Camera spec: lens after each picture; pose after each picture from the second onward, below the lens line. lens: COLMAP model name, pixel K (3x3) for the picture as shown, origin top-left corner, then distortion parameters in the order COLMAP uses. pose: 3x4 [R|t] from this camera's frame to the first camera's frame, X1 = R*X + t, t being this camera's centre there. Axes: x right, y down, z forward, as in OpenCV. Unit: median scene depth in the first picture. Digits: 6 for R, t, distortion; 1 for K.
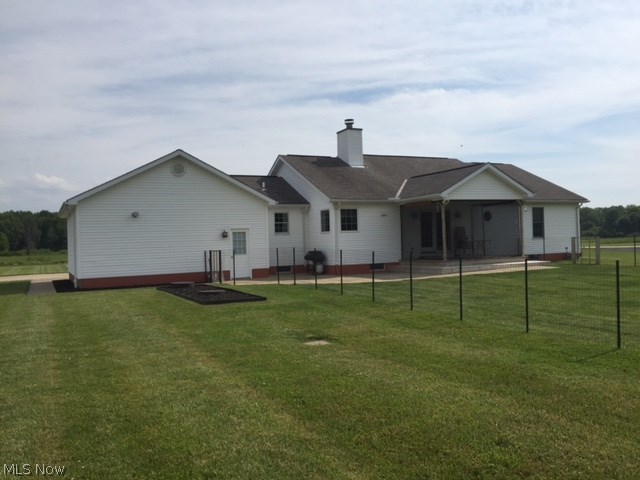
lens RADIAL K [[551.8, 0, 320.0], [0, 551.8, 240.0], [0, 0, 1]] dist [0.084072, -0.099566]
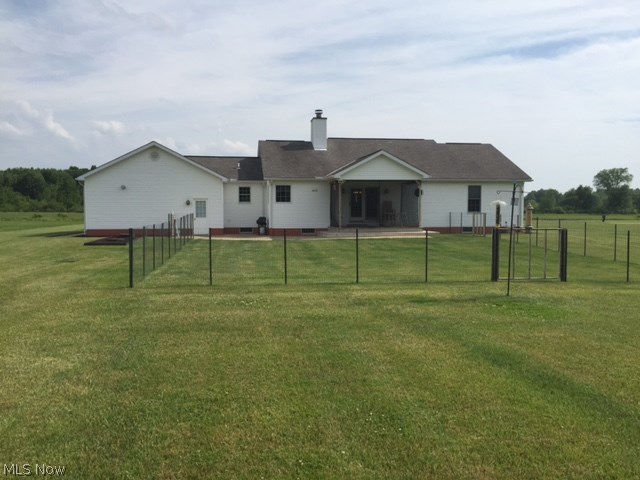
lens RADIAL K [[551.8, 0, 320.0], [0, 551.8, 240.0], [0, 0, 1]] dist [0.084072, -0.099566]
pose [[0.955925, 0.046374, -0.289926, 0.500630], [-0.028152, 0.997375, 0.066709, -0.016550], [0.292259, -0.055606, 0.954721, -0.209663]]
